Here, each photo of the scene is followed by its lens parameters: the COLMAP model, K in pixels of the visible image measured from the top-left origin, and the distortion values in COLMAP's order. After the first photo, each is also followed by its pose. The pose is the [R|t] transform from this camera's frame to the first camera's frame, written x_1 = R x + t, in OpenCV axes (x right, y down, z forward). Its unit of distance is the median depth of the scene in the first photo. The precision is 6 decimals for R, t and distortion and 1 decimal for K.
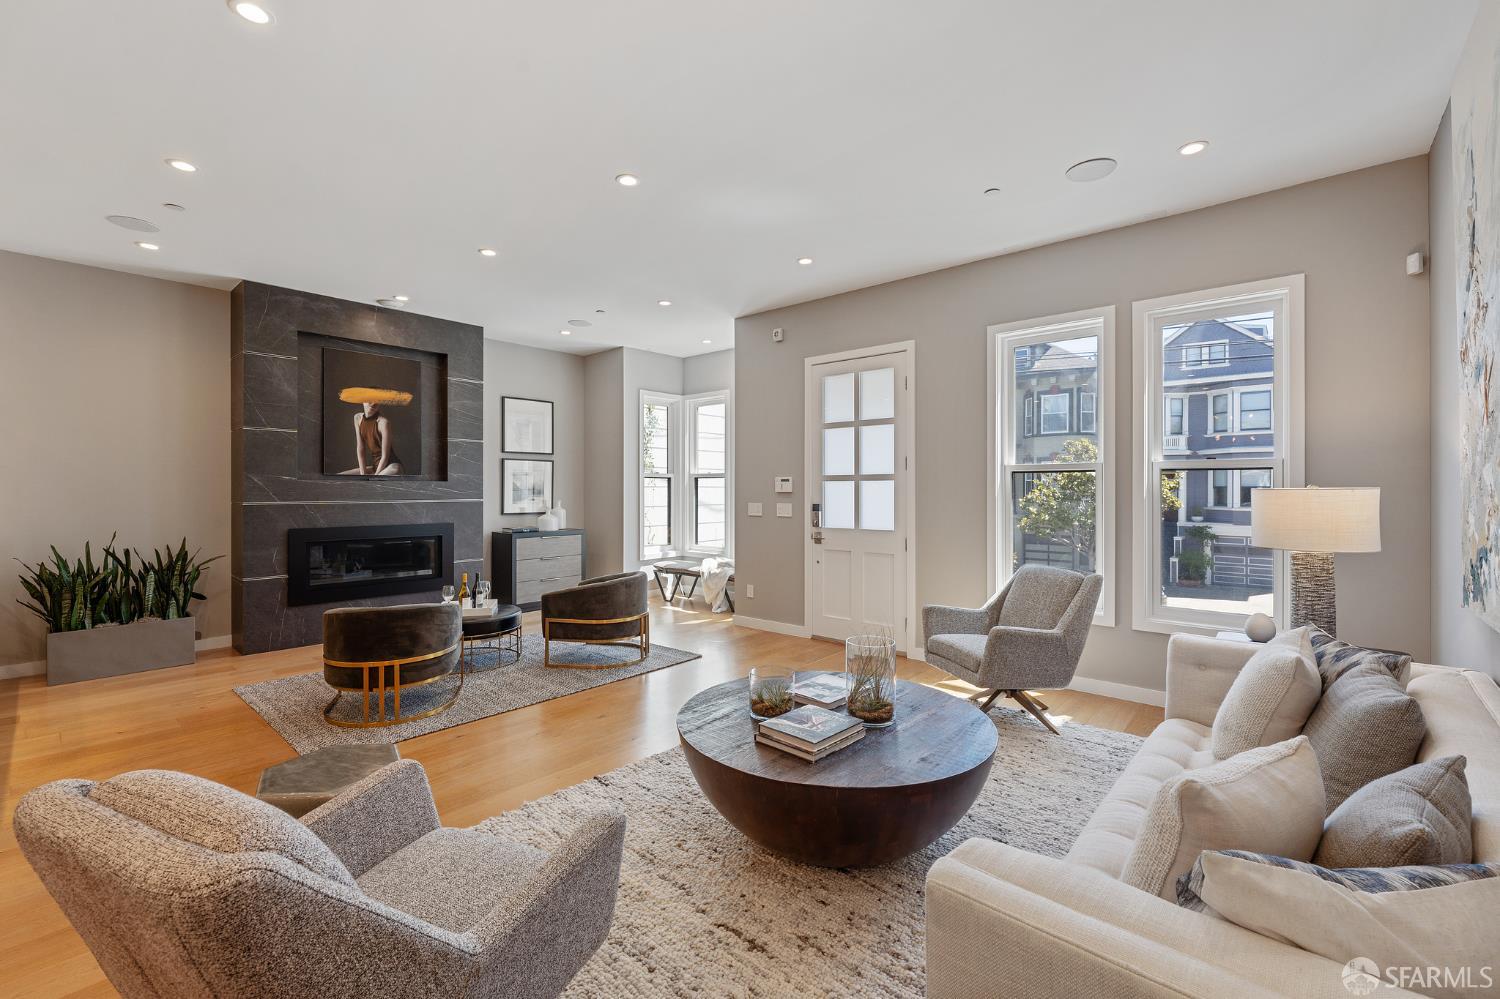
lens RADIAL K [[633.4, 0, 752.7], [0, 633.4, 489.5], [0, 0, 1]] dist [-0.008852, -0.000023]
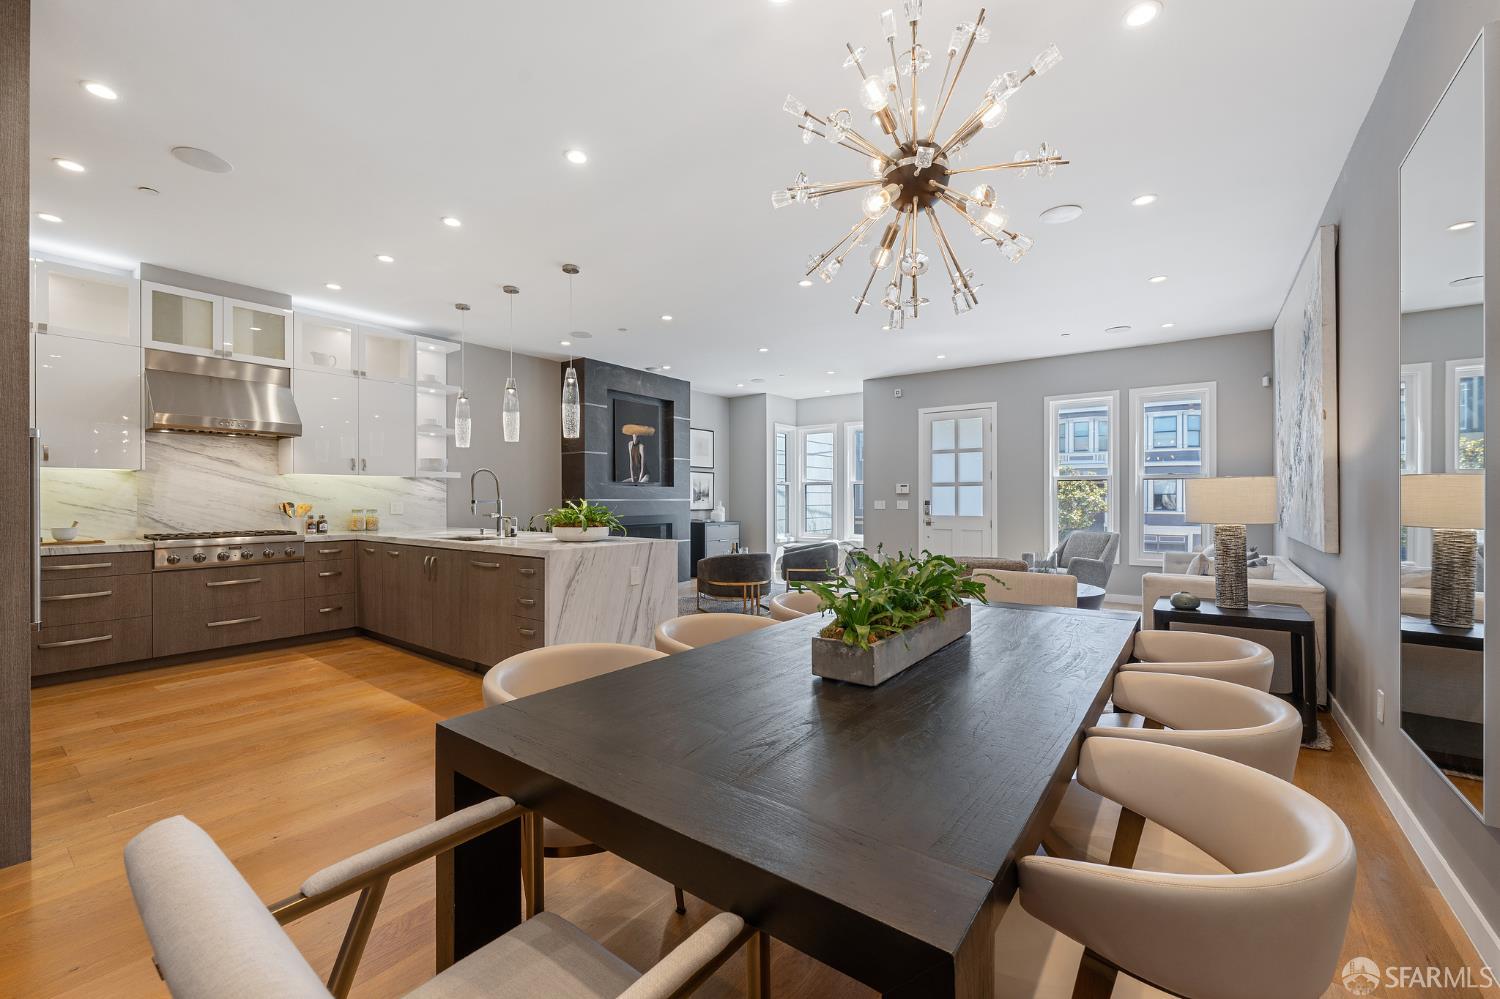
lens RADIAL K [[609.1, 0, 750.0], [0, 609.1, 499.5], [0, 0, 1]] dist [-0.018001, -0.000080]
pose [[0.996828, -0.001454, 0.079574, -0.446360], [0.001453, 0.999999, 0.000075, 0.018274], [-0.079575, 0.000040, 0.996829, -0.468994]]
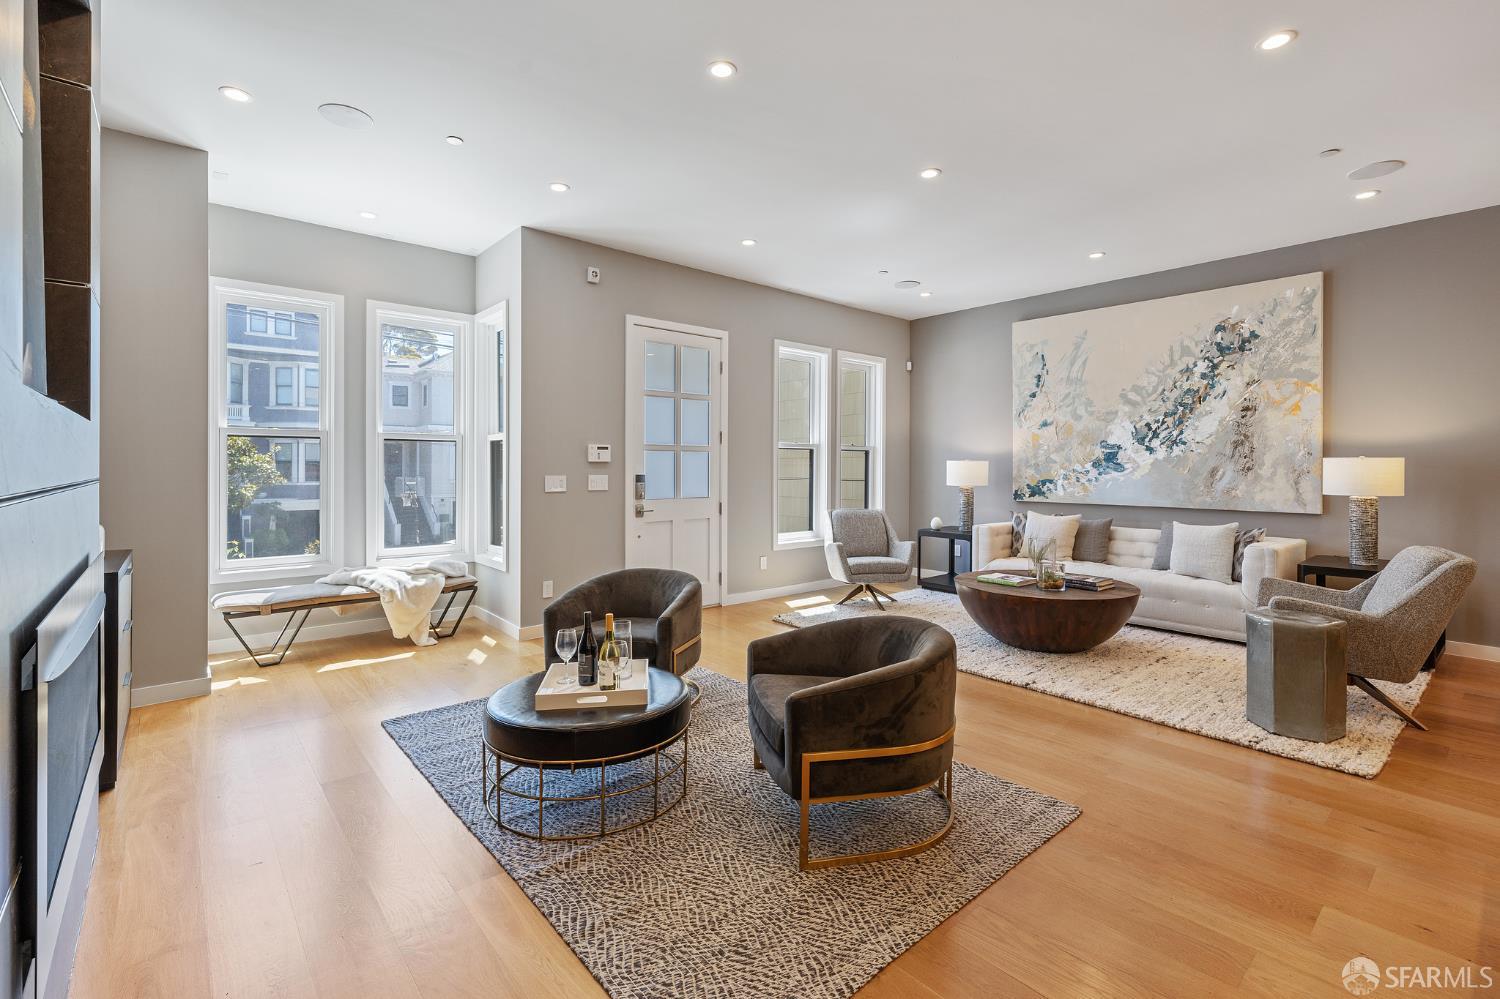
lens RADIAL K [[657.3, 0, 747.5], [0, 657.3, 465.2], [0, 0, 1]] dist [0.001551, 0.000169]
pose [[0.137743, 0.000278, 0.990468, -0.802167], [-0.000247, 1.000000, -0.000246, 0.008728], [-0.990468, -0.000211, 0.137743, 0.679539]]
